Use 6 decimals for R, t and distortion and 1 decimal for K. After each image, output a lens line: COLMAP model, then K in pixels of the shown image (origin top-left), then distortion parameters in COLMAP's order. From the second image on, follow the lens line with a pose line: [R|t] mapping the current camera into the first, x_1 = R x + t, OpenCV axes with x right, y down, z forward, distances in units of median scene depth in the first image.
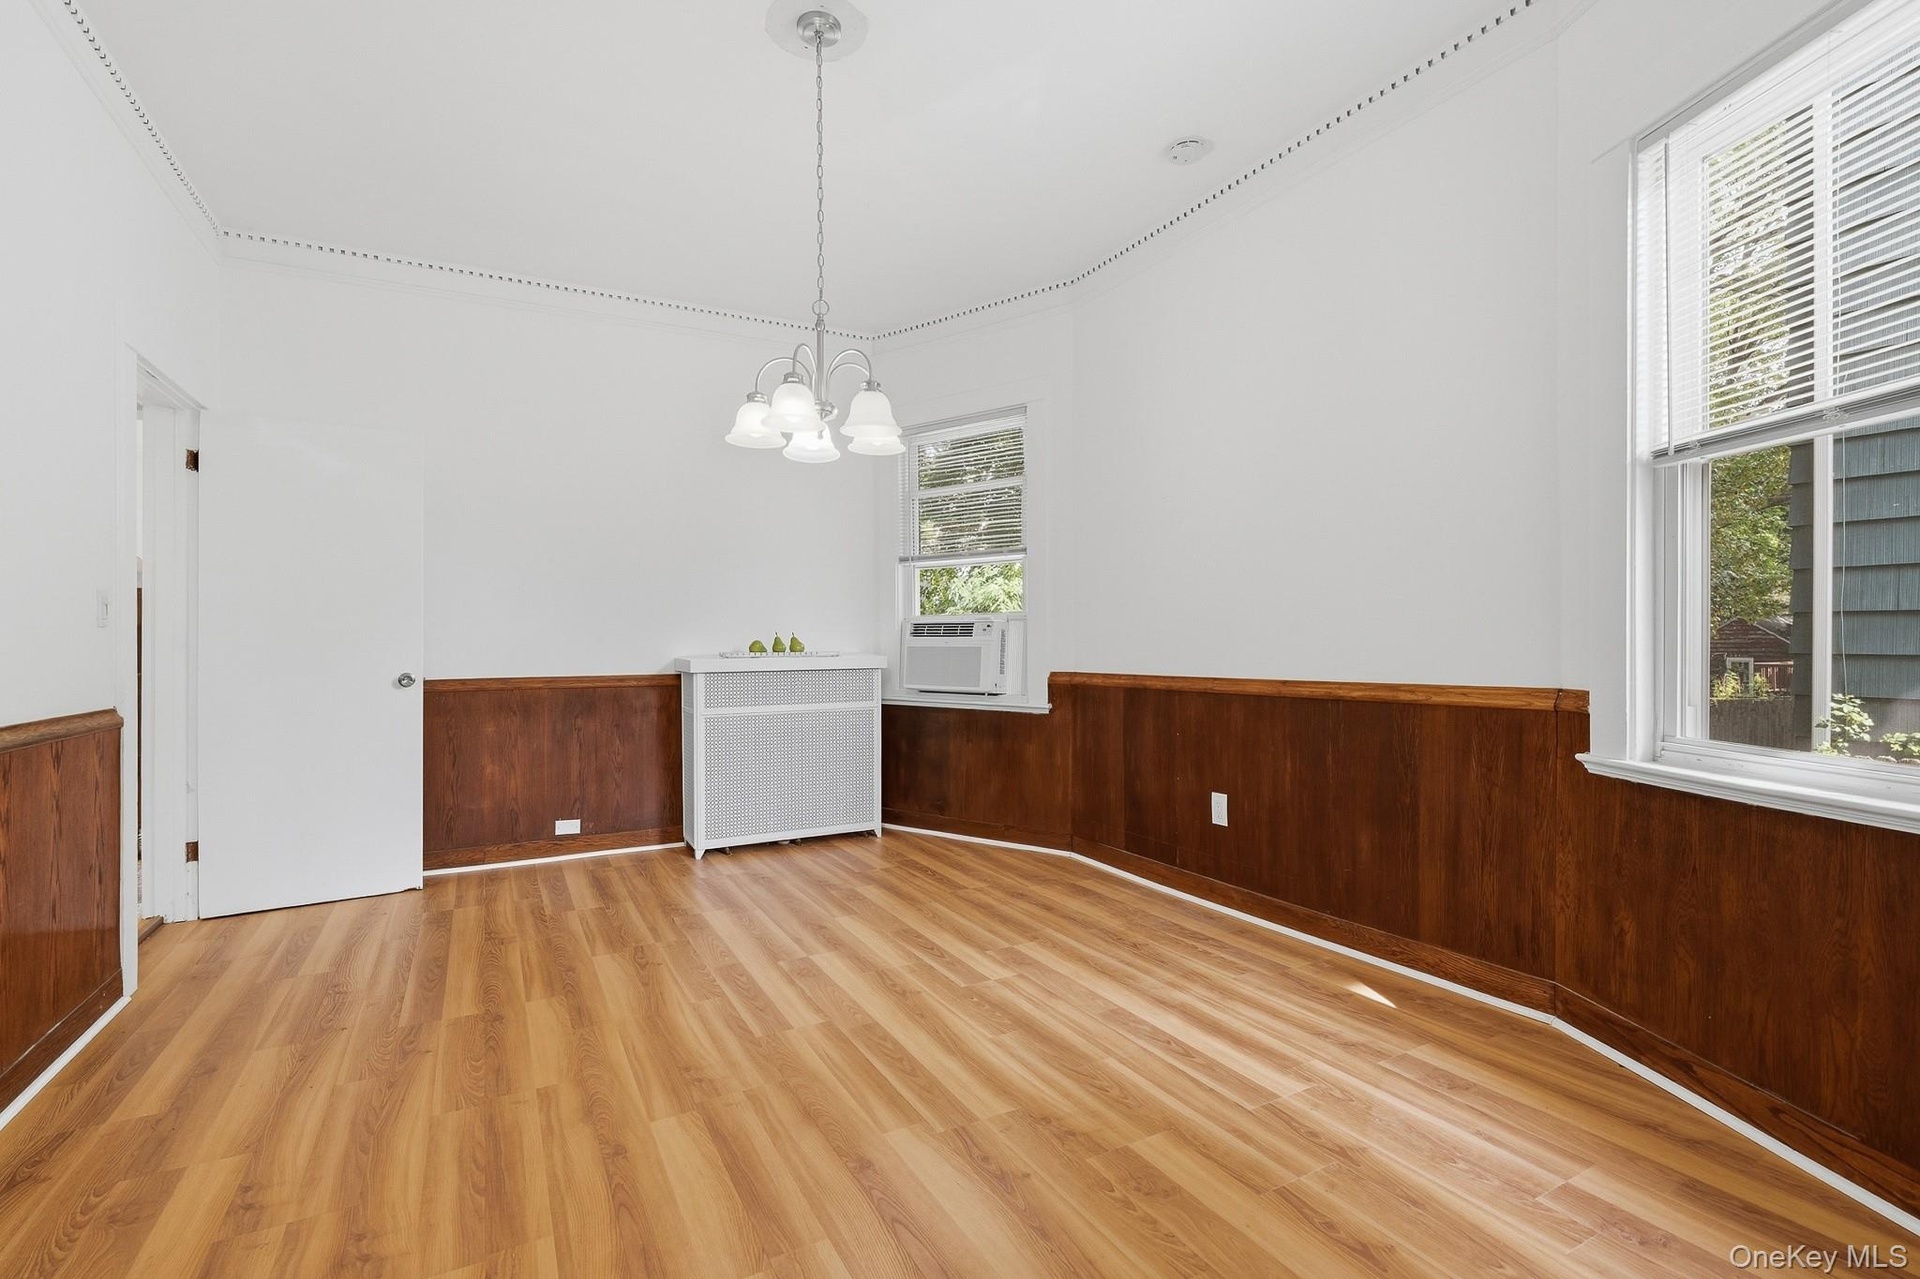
lens RADIAL K [[895.9, 0, 970.7], [0, 895.9, 640.6], [0, 0, 1]] dist [-0.000579, -0.000010]
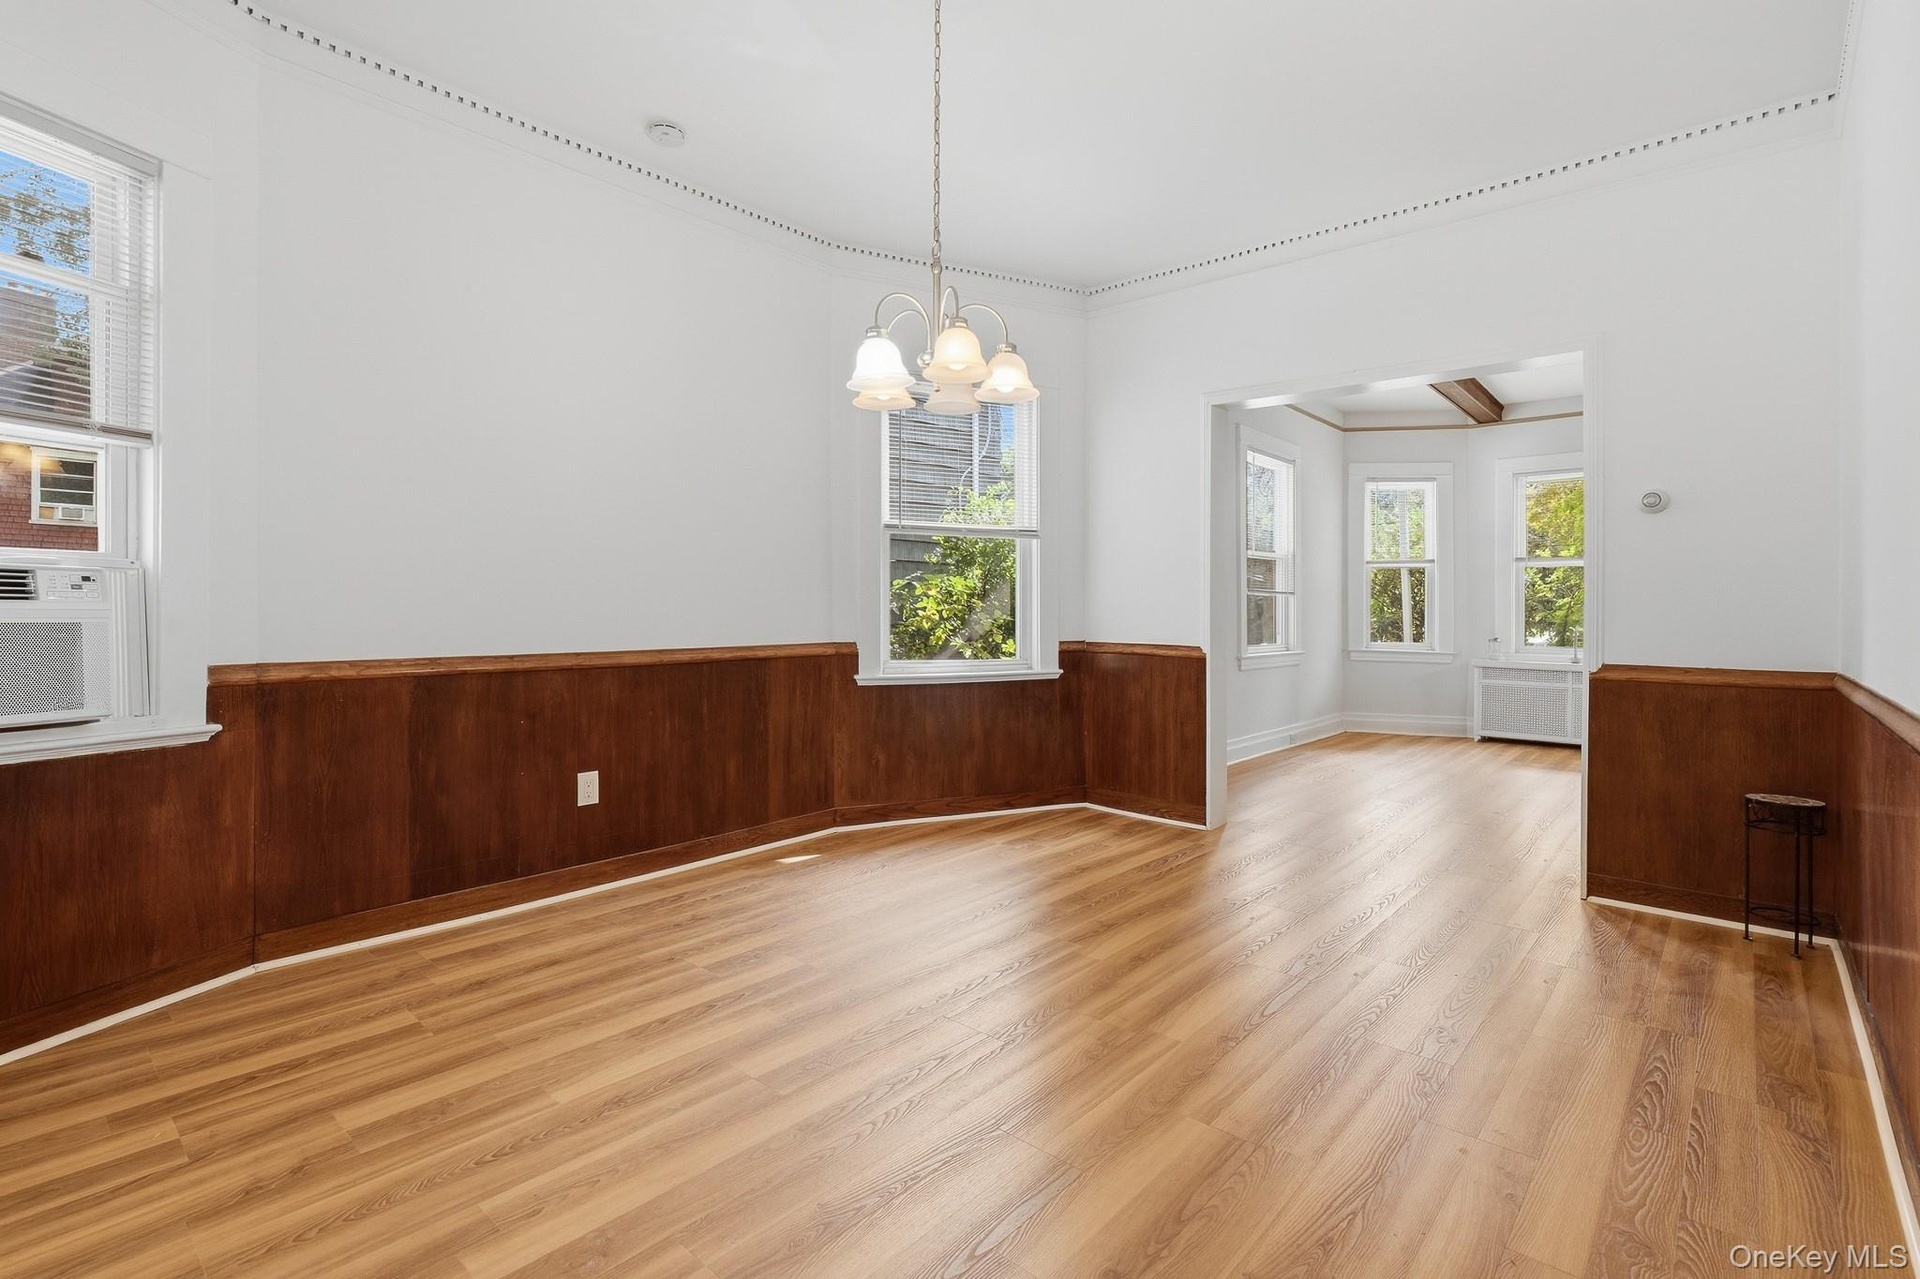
lens RADIAL K [[895.9, 0, 969.2], [0, 895.9, 627.2], [0, 0, 1]] dist [-0.000579, -0.000010]
pose [[-0.343023, -0.010782, 0.939265, -0.833713], [-0.002649, 0.999941, 0.010511, 0.004587], [-0.939323, 0.001117, -0.343031, 1.035234]]
